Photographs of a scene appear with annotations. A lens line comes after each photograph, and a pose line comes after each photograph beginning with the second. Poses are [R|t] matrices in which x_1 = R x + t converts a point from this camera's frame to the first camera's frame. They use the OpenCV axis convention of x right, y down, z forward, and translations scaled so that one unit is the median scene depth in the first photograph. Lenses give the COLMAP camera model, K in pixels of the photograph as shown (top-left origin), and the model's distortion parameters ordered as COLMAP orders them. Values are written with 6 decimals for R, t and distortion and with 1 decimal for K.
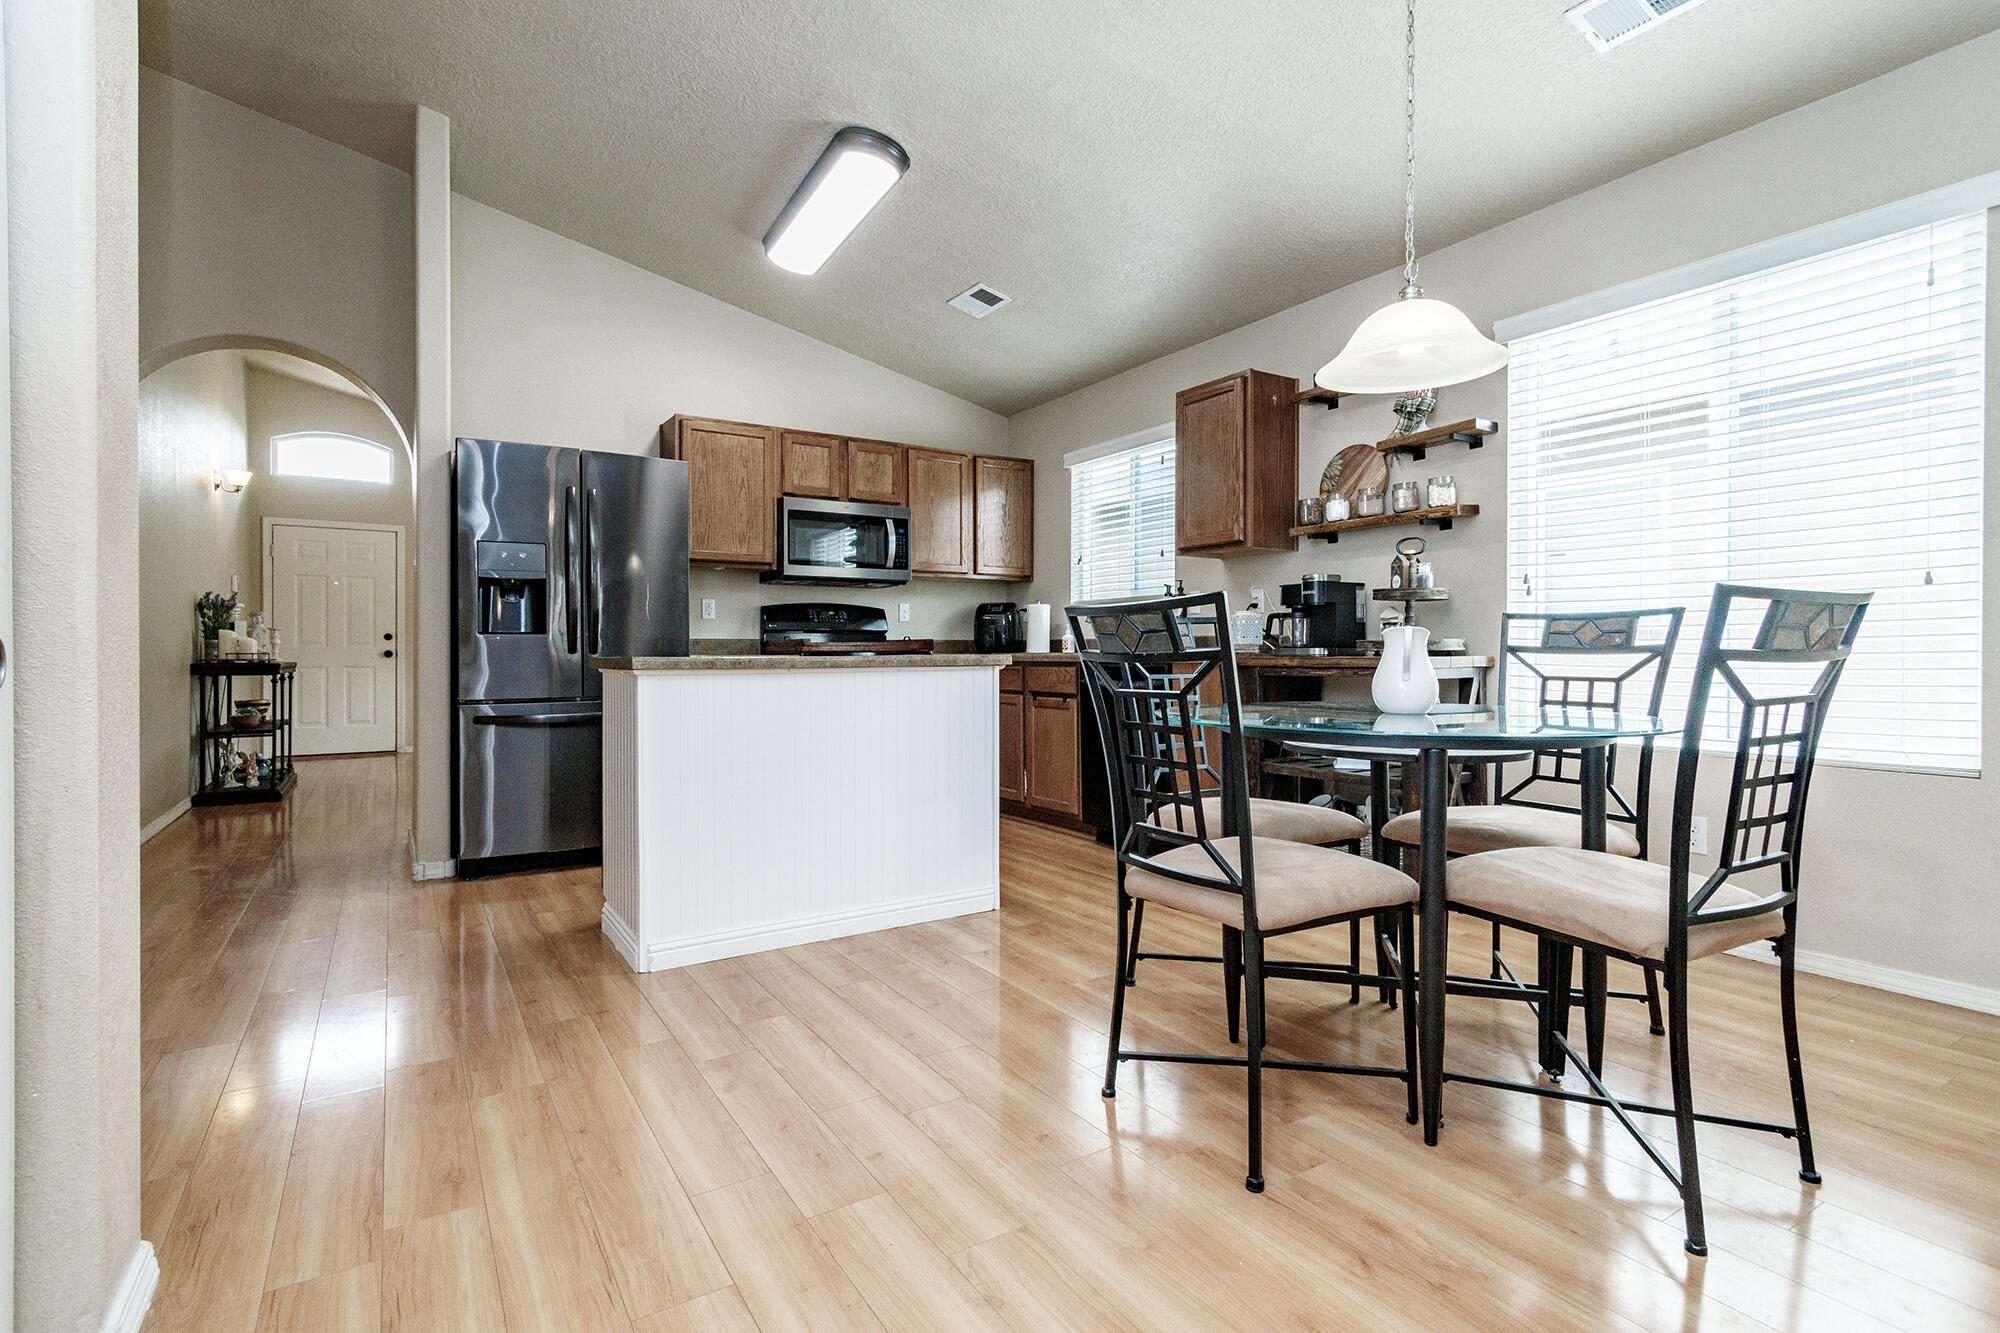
lens RADIAL K [[951.4, 0, 997.9], [0, 951.4, 648.5], [0, 0, 1]] dist [0.016584, -0.006385]
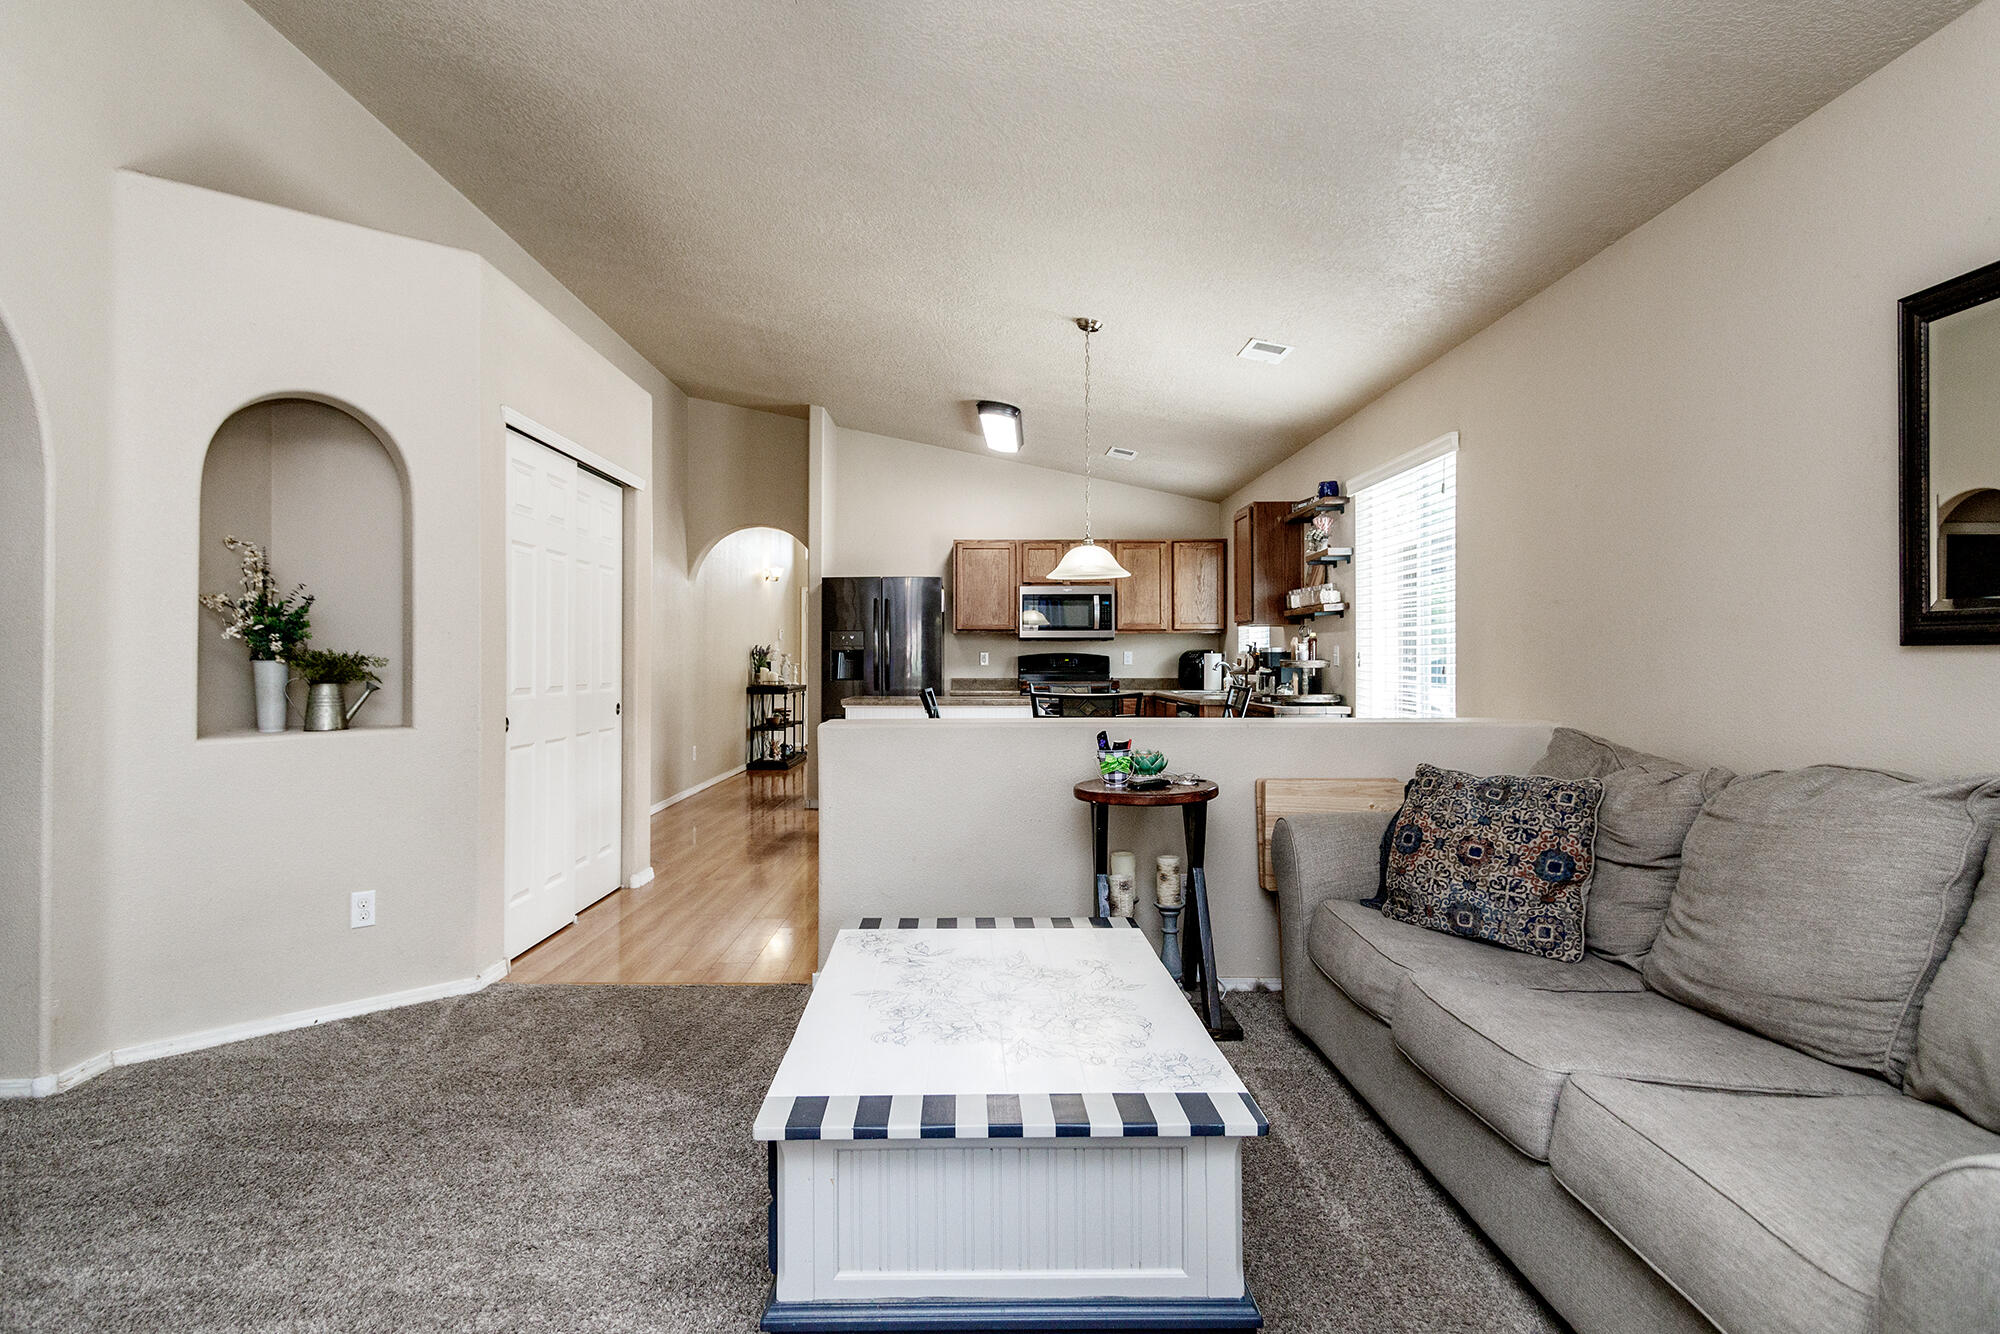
lens RADIAL K [[1093.6, 0, 983.9], [0, 1093.6, 657.5], [0, 0, 1]] dist [-0.007594, -0.001117]
pose [[0.847887, 0.002366, -0.530172, 0.651070], [-0.002756, 0.999996, 0.000055, -0.045020], [0.530170, 0.001415, 0.847890, -0.510946]]
